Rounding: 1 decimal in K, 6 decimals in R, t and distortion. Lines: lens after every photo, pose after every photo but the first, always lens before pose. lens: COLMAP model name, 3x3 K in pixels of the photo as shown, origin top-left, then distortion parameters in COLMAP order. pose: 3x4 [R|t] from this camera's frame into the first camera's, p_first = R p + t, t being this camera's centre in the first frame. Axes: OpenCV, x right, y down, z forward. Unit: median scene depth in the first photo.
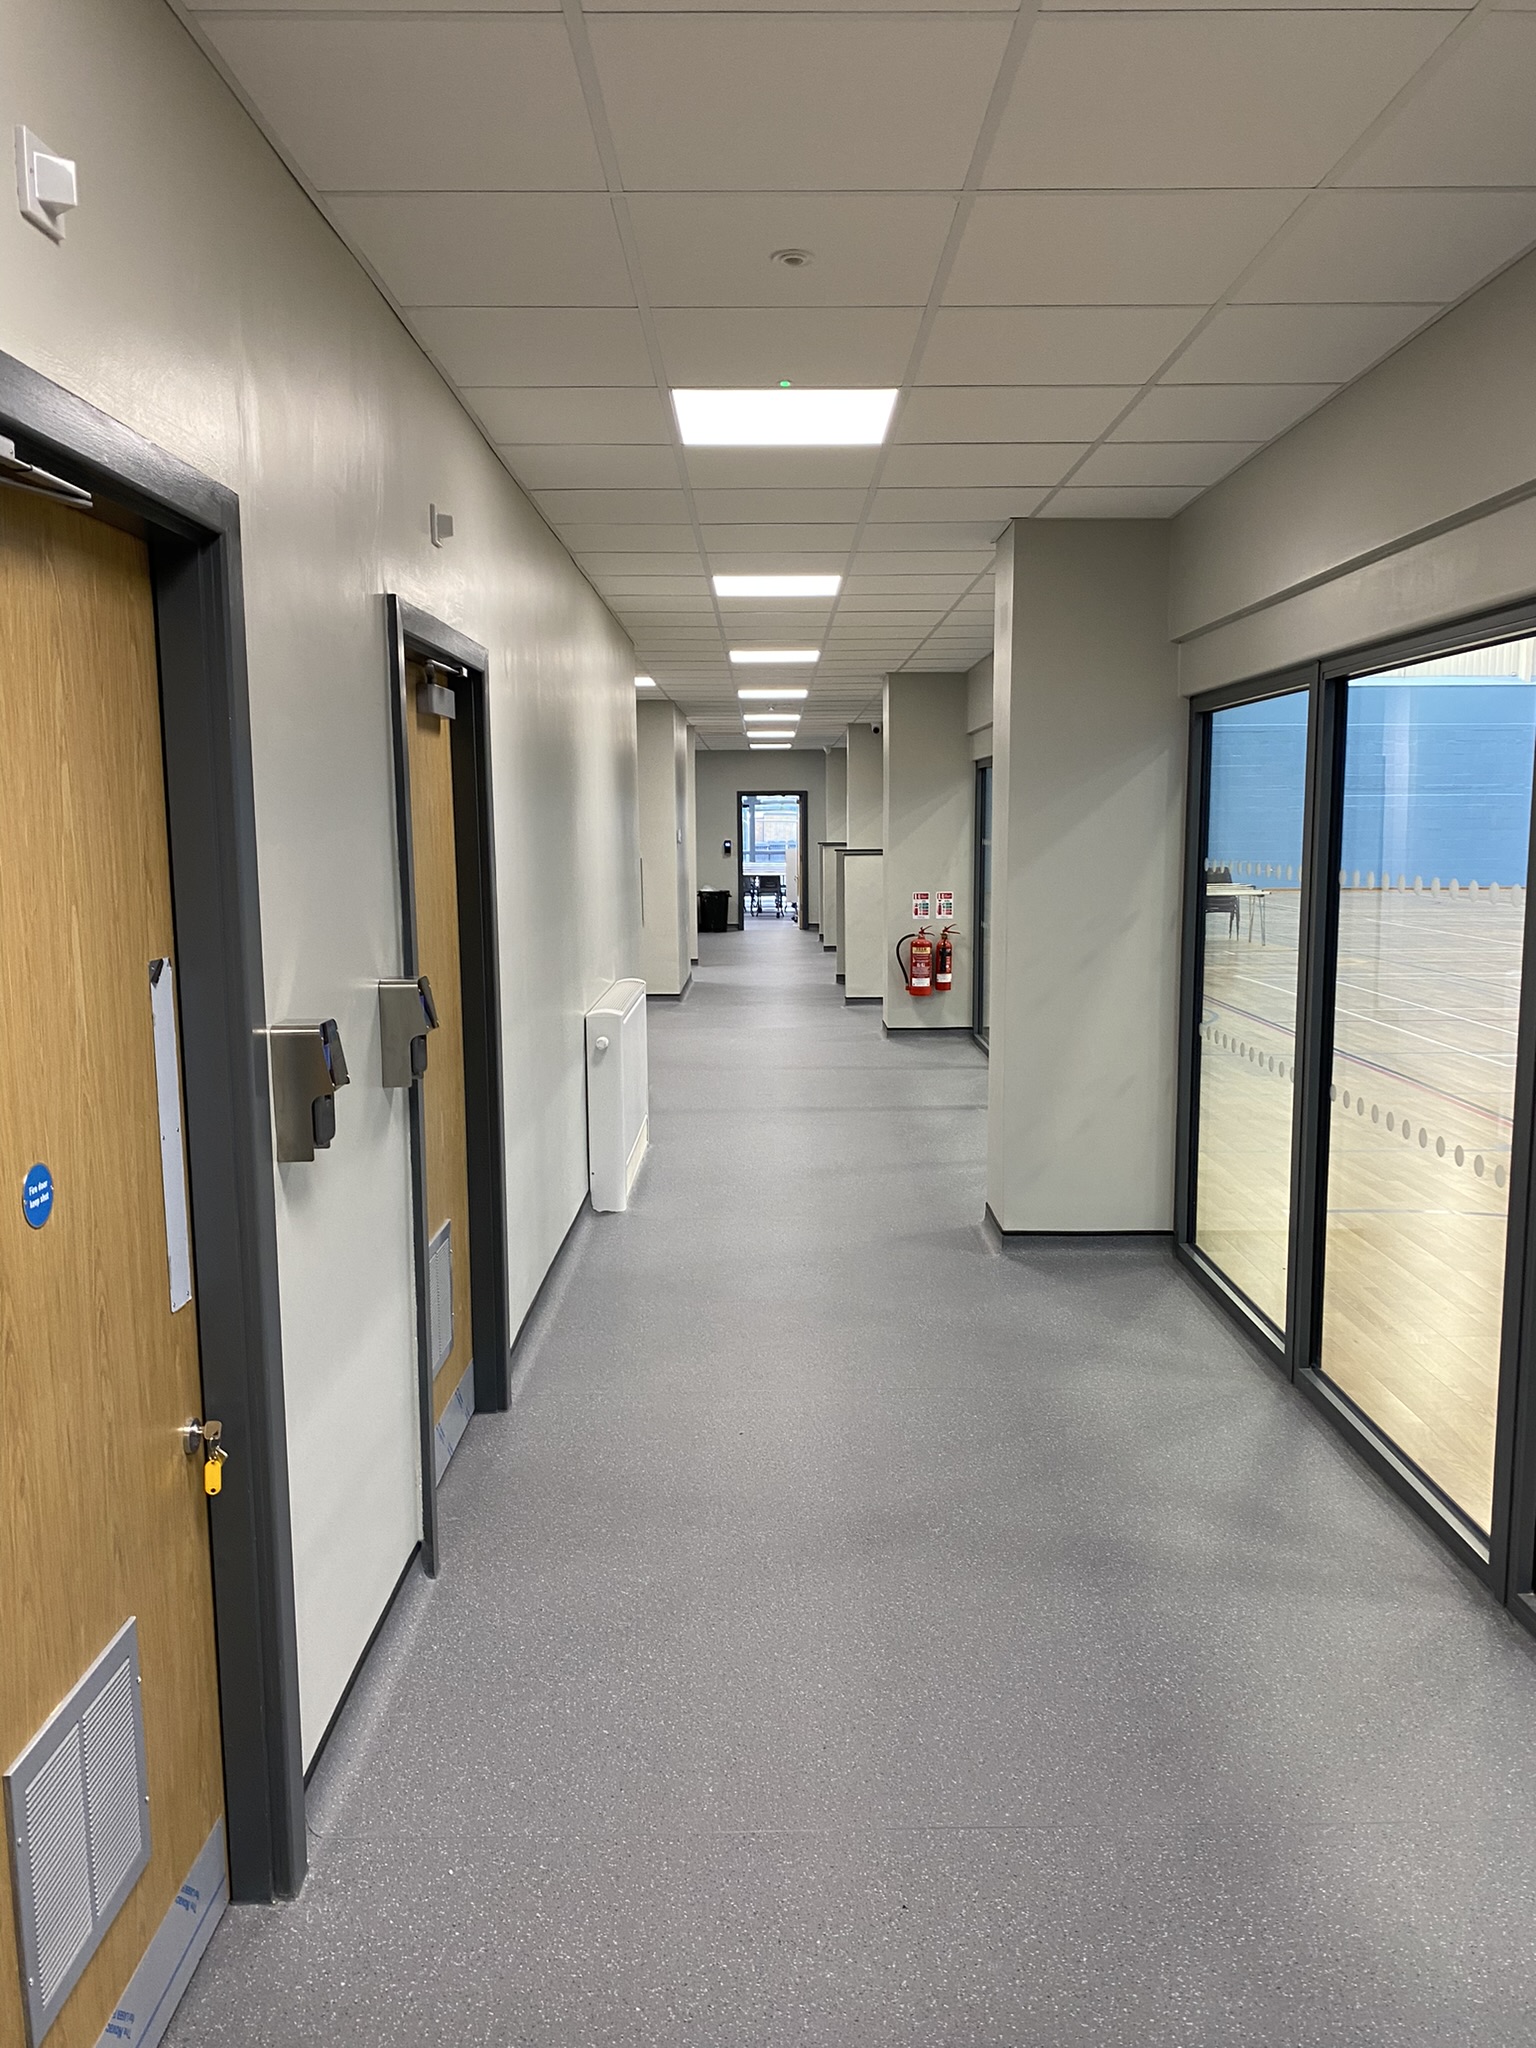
lens RADIAL K [[1560.8, 0, 778.2], [0, 1560.8, 1053.1], [0, 0, 1]] dist [0.047189, -0.023117]
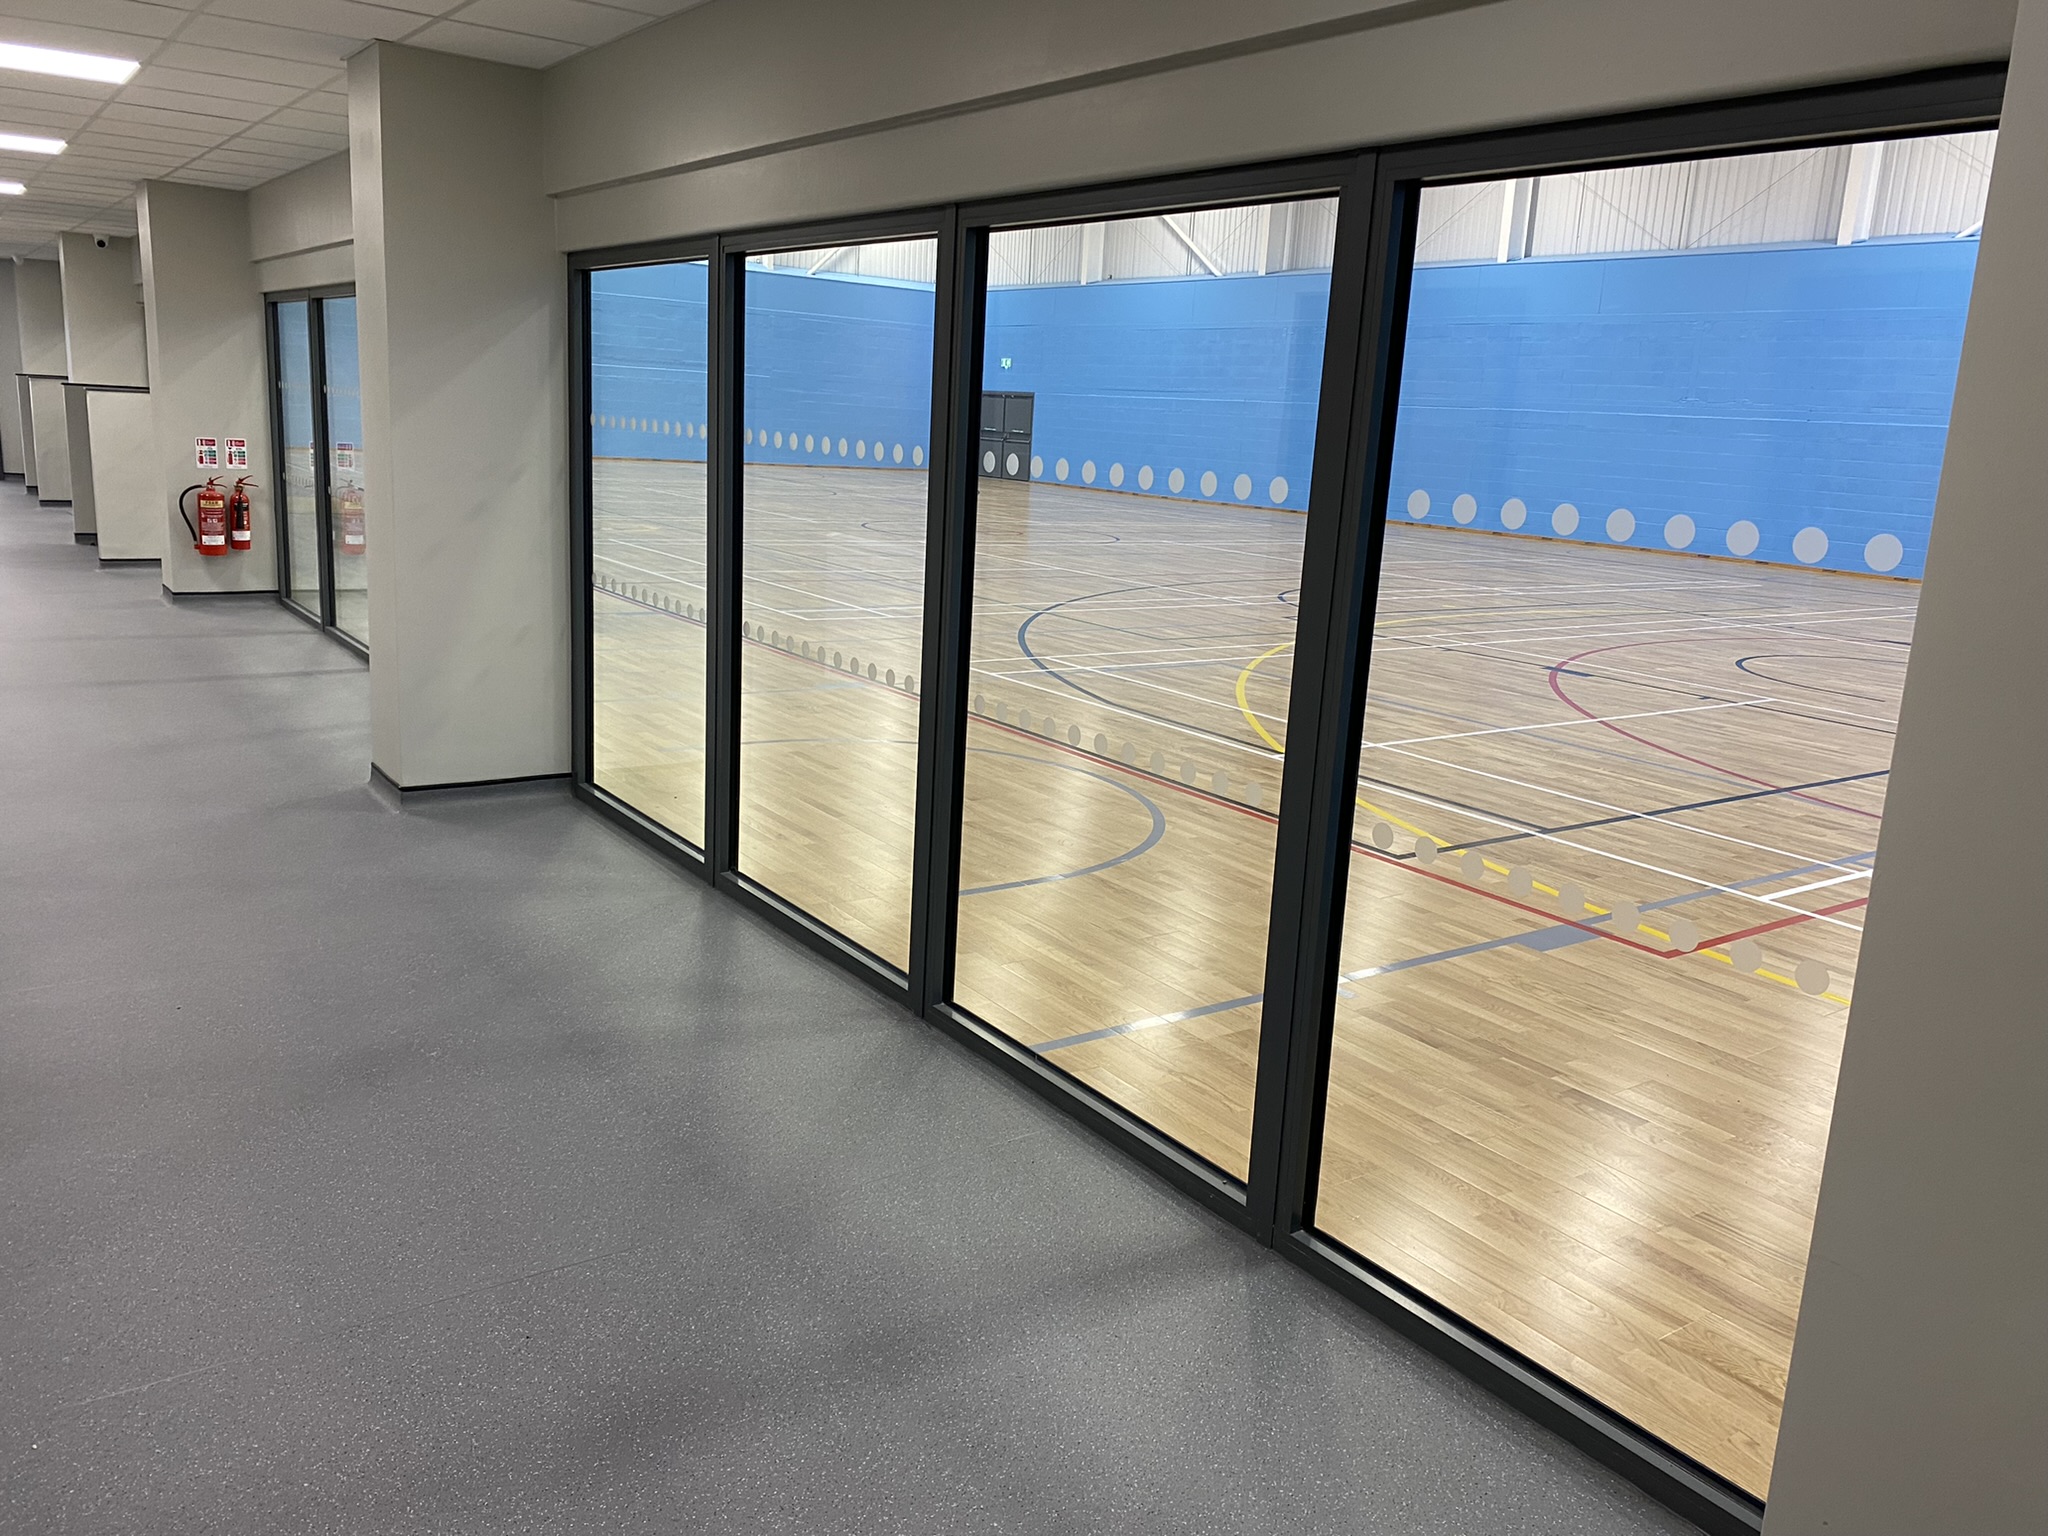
lens RADIAL K [[1560.8, 0, 1014.6], [0, 1560.8, 766.5], [0, 0, 1]] dist [0.047189, -0.023117]
pose [[0.828344, -0.079510, 0.554549, -0.075536], [0.027860, 0.994499, 0.100975, 0.010087], [-0.559526, -0.068192, 0.826002, -0.033209]]
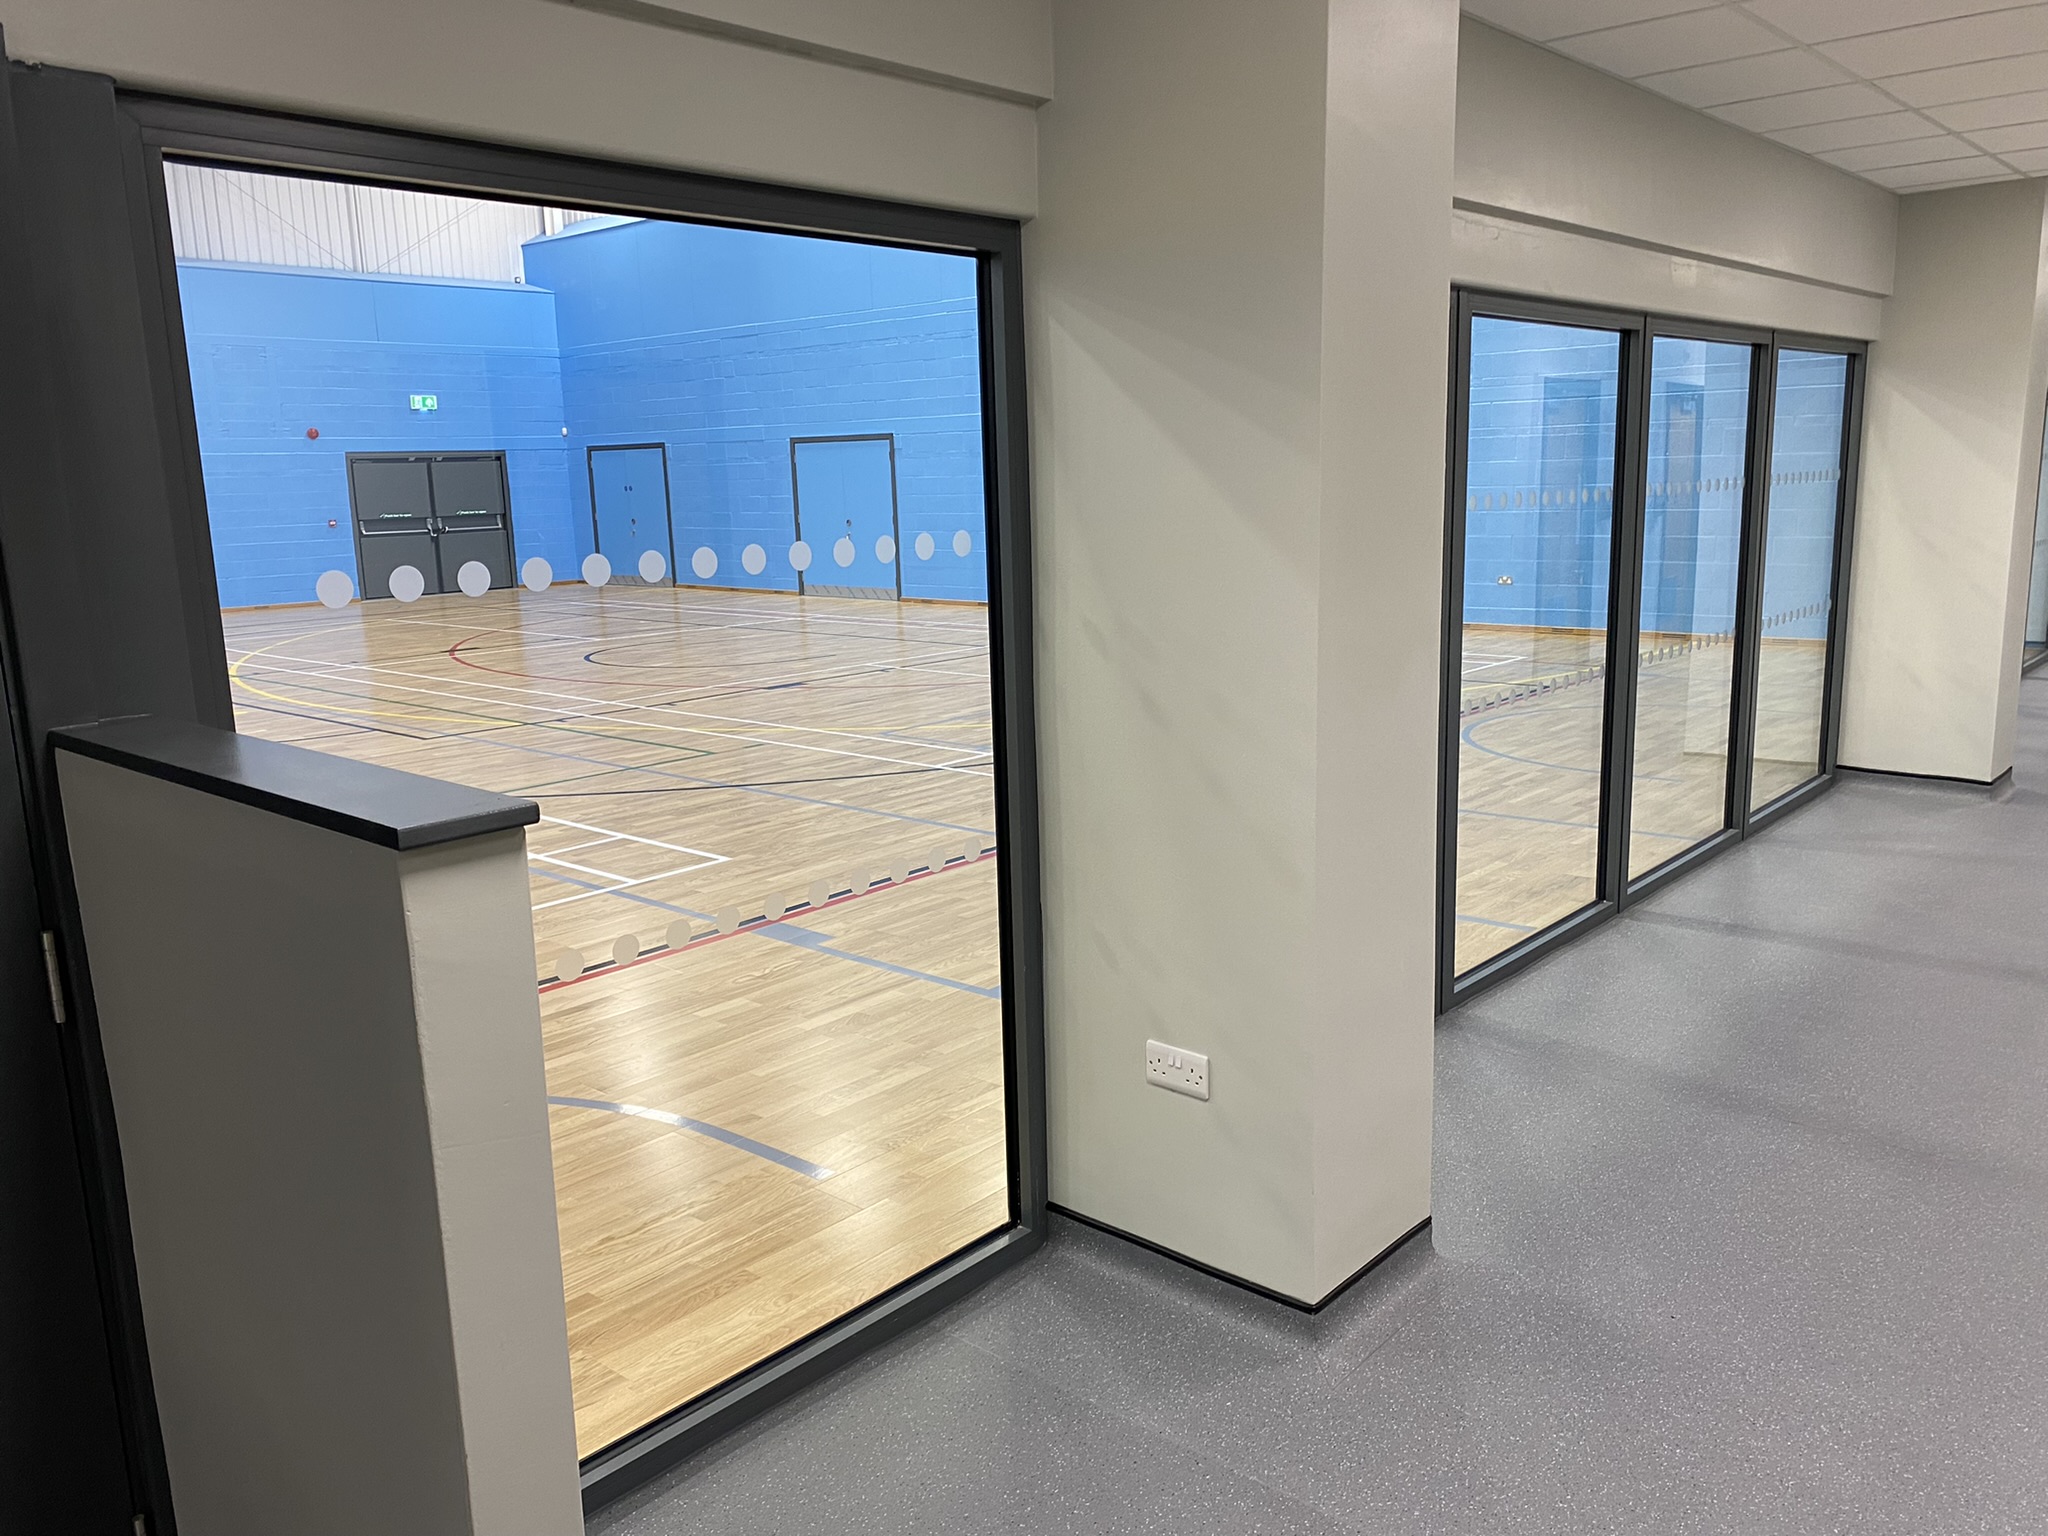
lens RADIAL K [[1560.8, 0, 1017.8], [0, 1560.8, 763.0], [0, 0, 1]] dist [0.047189, -0.023117]
pose [[-0.742515, -0.098879, 0.662492, -0.072997], [0.126593, 0.950505, 0.283750, -0.104997], [-0.657759, 0.294555, -0.693247, 0.744713]]
